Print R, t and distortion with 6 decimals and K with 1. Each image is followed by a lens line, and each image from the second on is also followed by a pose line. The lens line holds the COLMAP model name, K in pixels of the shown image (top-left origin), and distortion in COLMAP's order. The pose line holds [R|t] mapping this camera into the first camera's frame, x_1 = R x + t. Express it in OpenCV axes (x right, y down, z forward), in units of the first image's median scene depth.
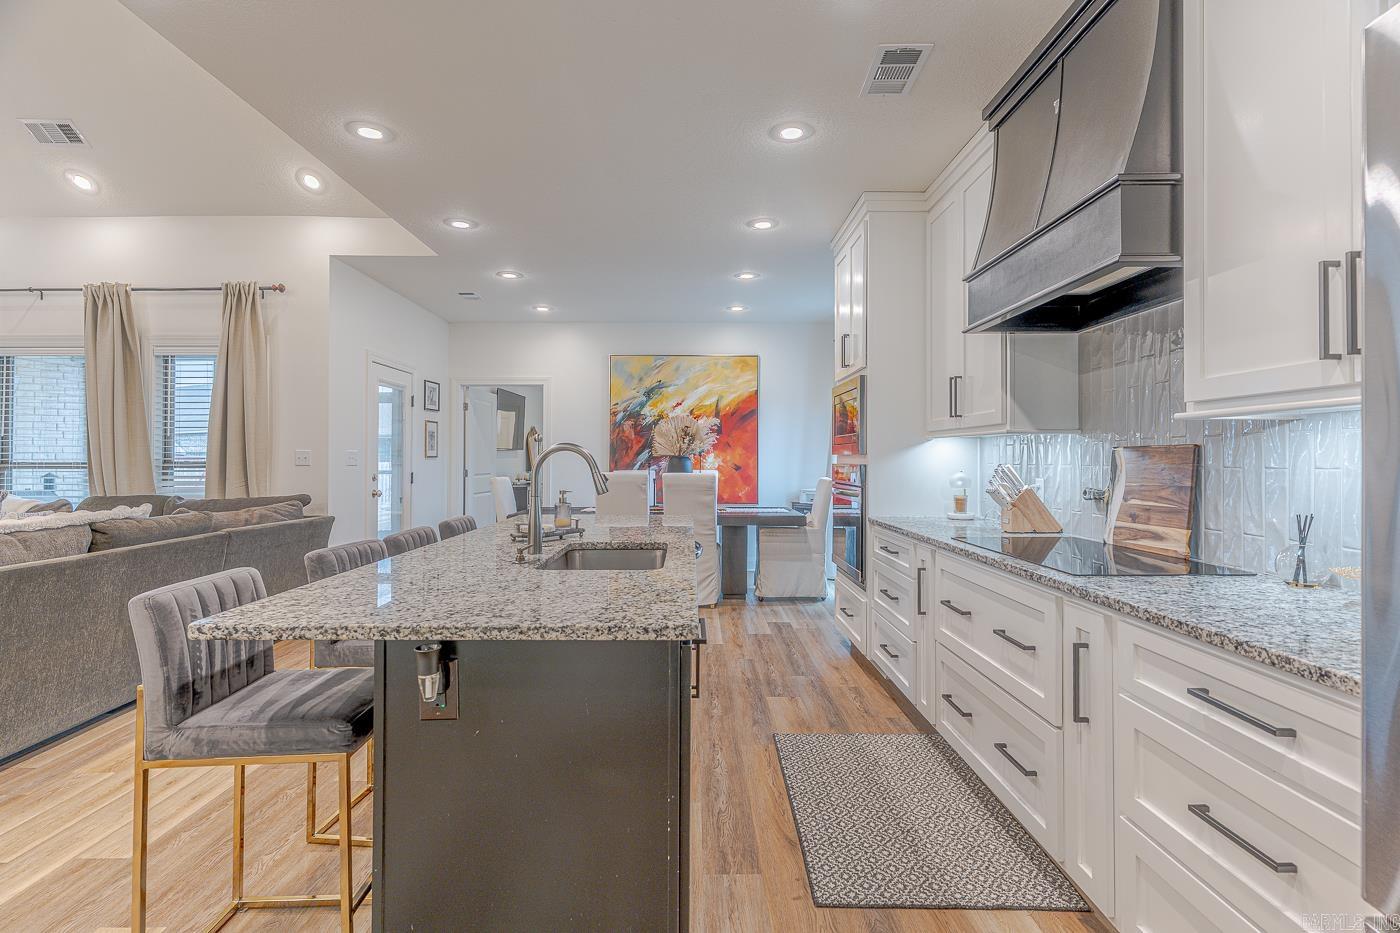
lens RADIAL K [[674.2, 0, 688.1], [0, 674.2, 450.6], [0, 0, 1]] dist [0.002813, 0.002412]
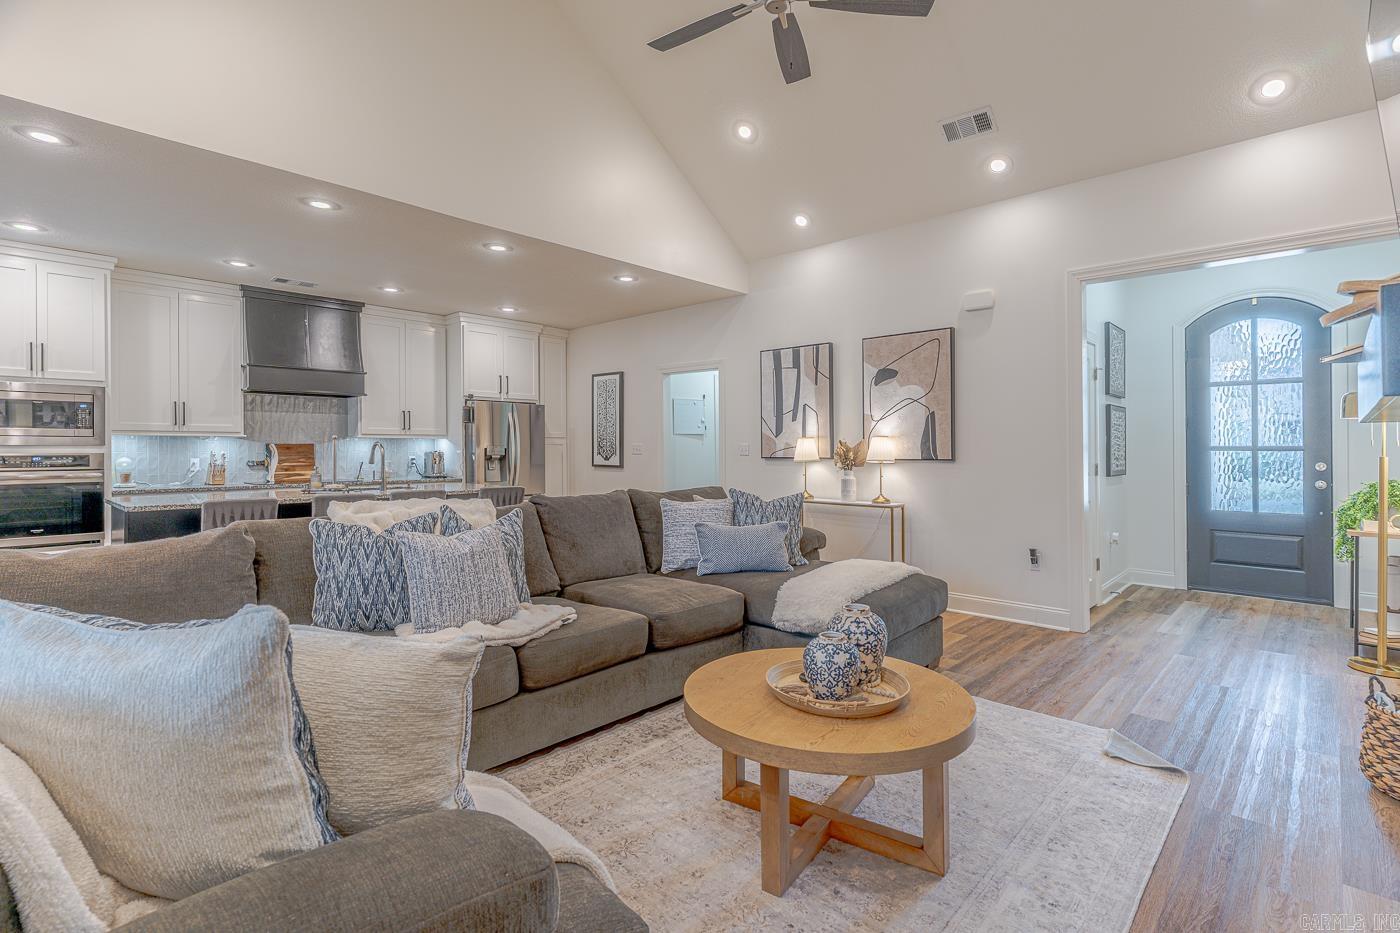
lens RADIAL K [[674.2, 0, 689.1], [0, 674.2, 446.7], [0, 0, 1]] dist [0.002813, 0.002412]
pose [[-0.719318, -0.002477, 0.694676, -1.210017], [-0.010565, 0.999917, -0.007375, 0.004217], [-0.694600, -0.012644, -0.719285, 0.914143]]
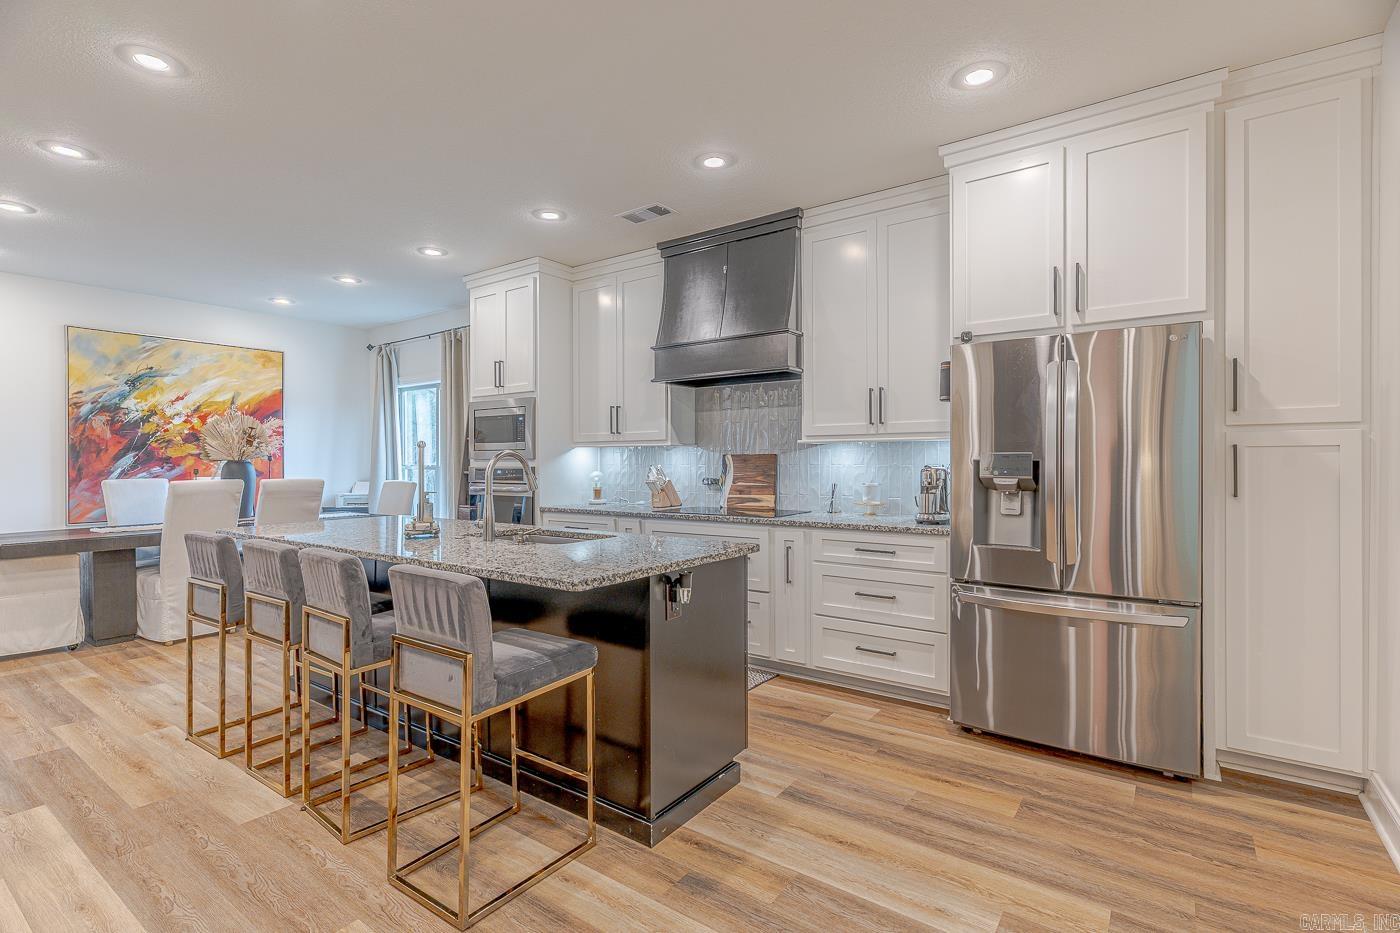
lens RADIAL K [[674.2, 0, 692.9], [0, 674.2, 458.5], [0, 0, 1]] dist [0.002813, 0.002412]
pose [[0.591422, -0.002377, 0.806359, -0.473620], [-0.003630, 0.999978, 0.005611, -0.002459], [-0.806354, -0.006245, 0.591400, -0.008077]]
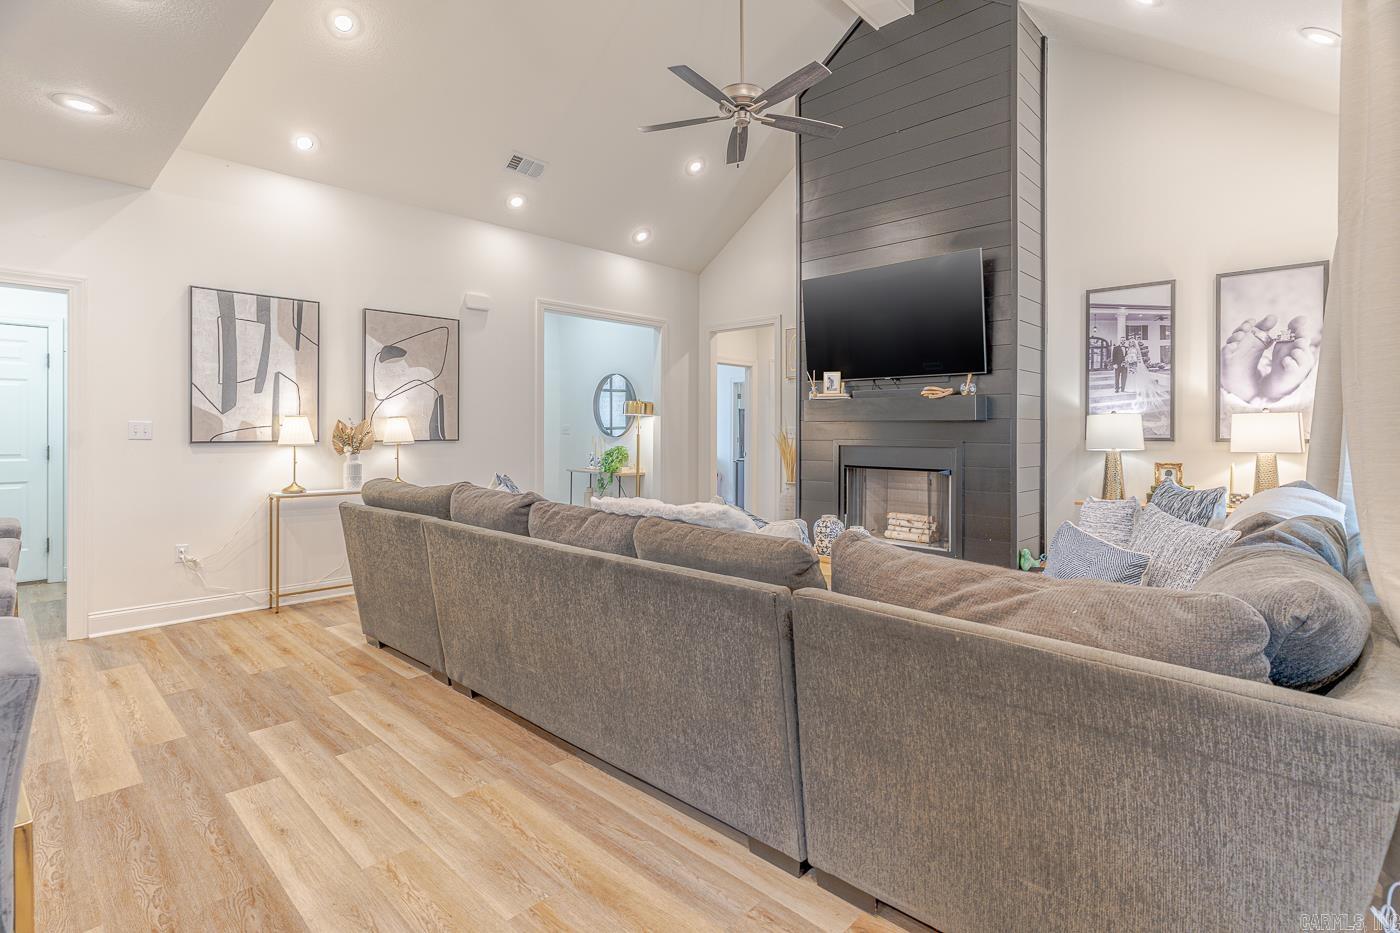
lens RADIAL K [[674.2, 0, 700.7], [0, 674.2, 441.0], [0, 0, 1]] dist [0.002813, 0.002412]
pose [[-0.690825, 0.007648, -0.722982, -0.242762], [0.004521, 0.999970, 0.006258, 0.010305], [0.723008, 0.001055, -0.690839, 0.988797]]
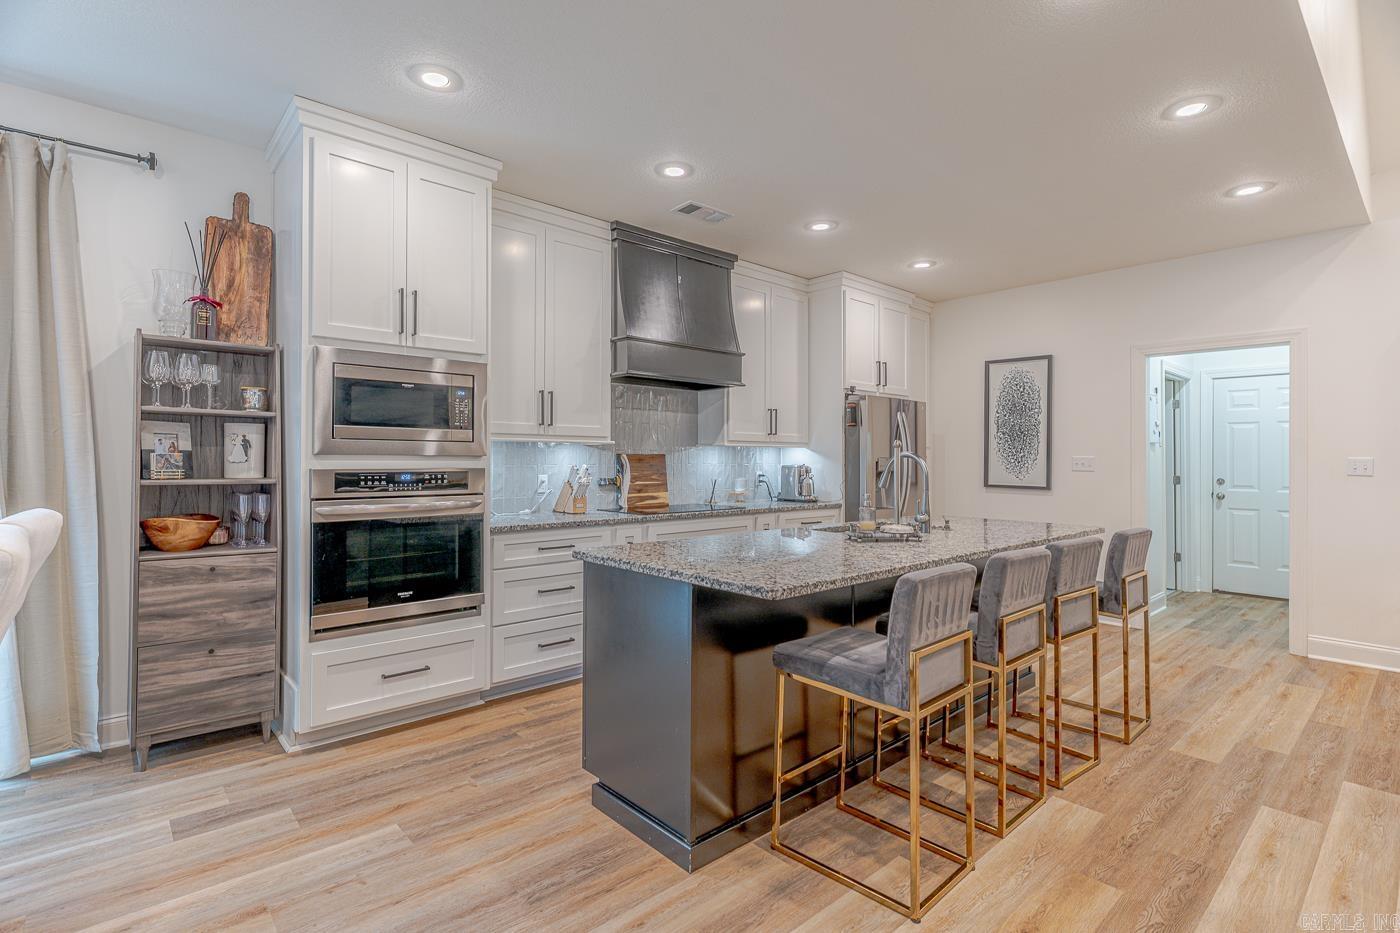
lens RADIAL K [[674.2, 0, 700.0], [0, 674.2, 450.4], [0, 0, 1]] dist [0.002813, 0.002412]
pose [[-0.671379, 0.004278, 0.741102, -0.446381], [-0.015027, 0.999699, -0.019384, 0.008780], [-0.740962, -0.024150, -0.671113, 1.081110]]
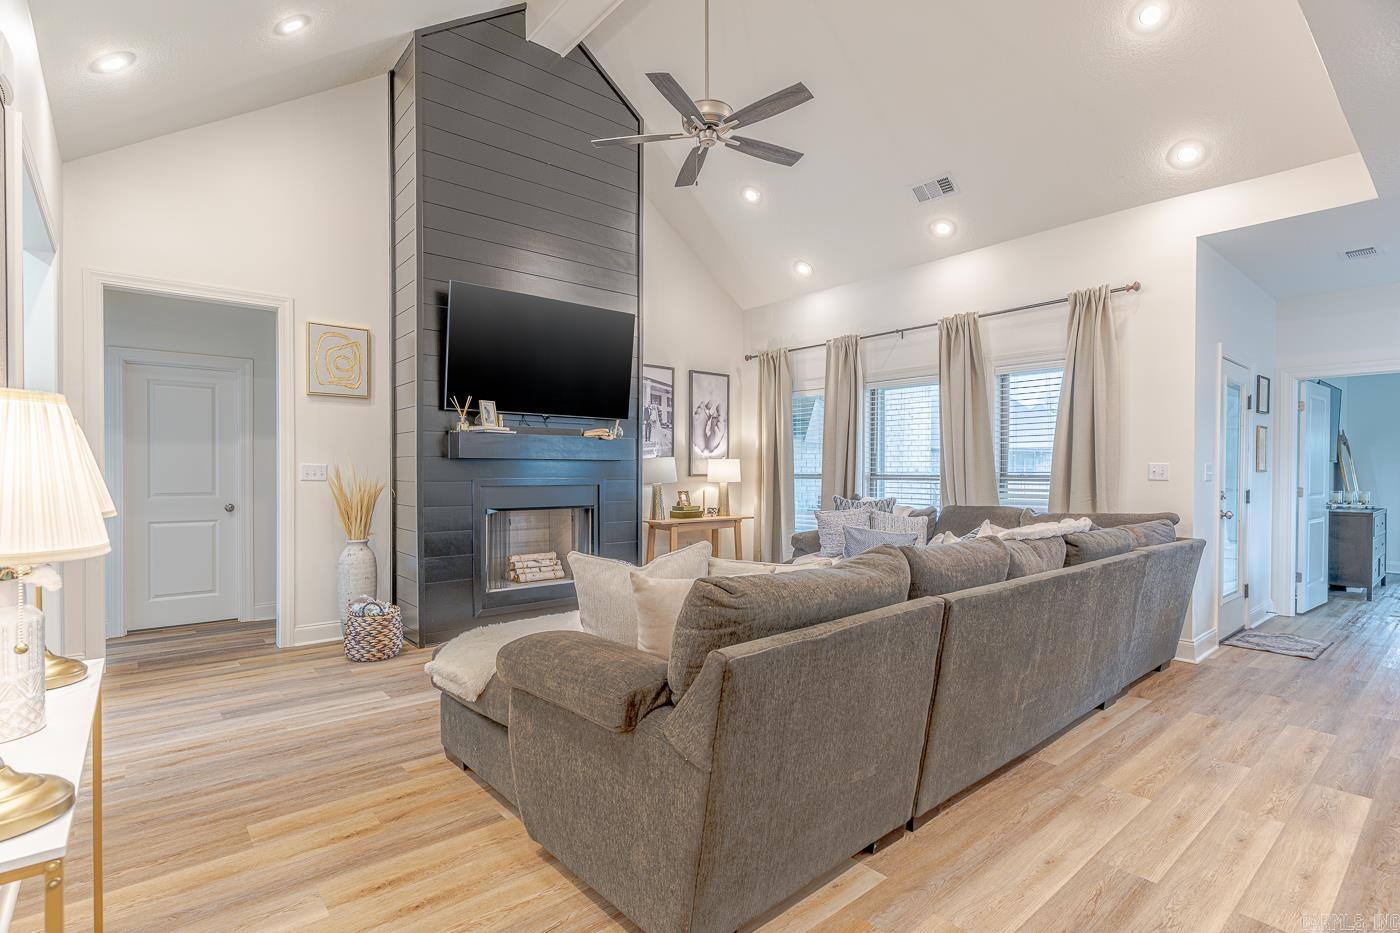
lens RADIAL K [[674.2, 0, 686.4], [0, 674.2, 477.8], [0, 0, 1]] dist [0.002813, 0.002412]
pose [[0.642580, 0.007536, -0.766181, -0.293277], [0.007541, 0.999841, 0.016159, -0.000220], [0.766181, -0.016161, 0.642421, -0.059510]]
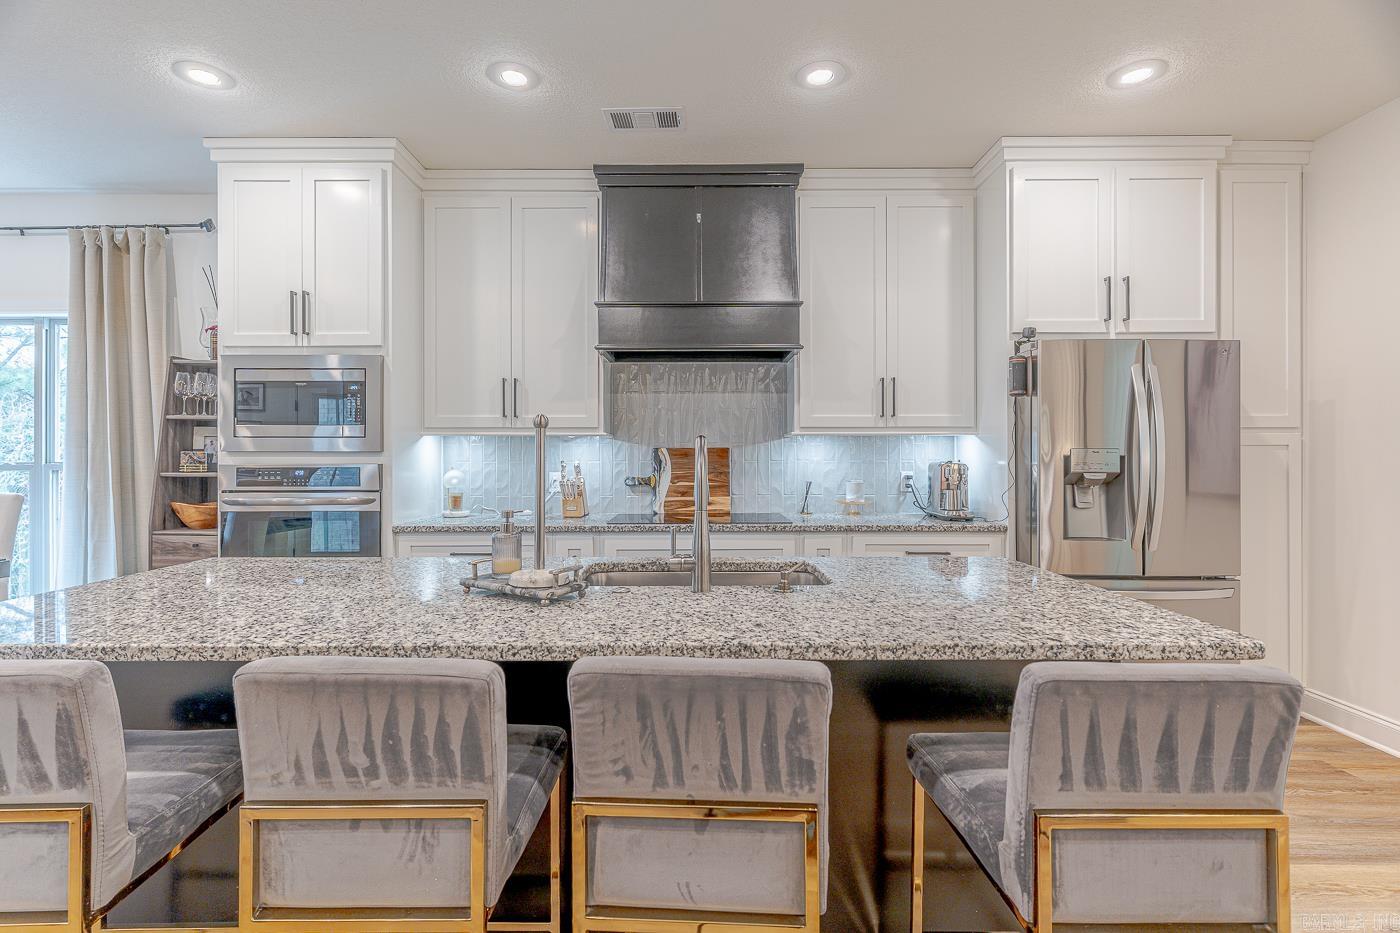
lens RADIAL K [[674.2, 0, 695.3], [0, 674.2, 456.7], [0, 0, 1]] dist [0.002813, 0.002412]
pose [[0.003175, -0.004380, 0.999985, -0.448776], [-0.010867, 0.999931, 0.004415, 0.003388], [-0.999936, -0.010881, 0.003128, 0.480793]]
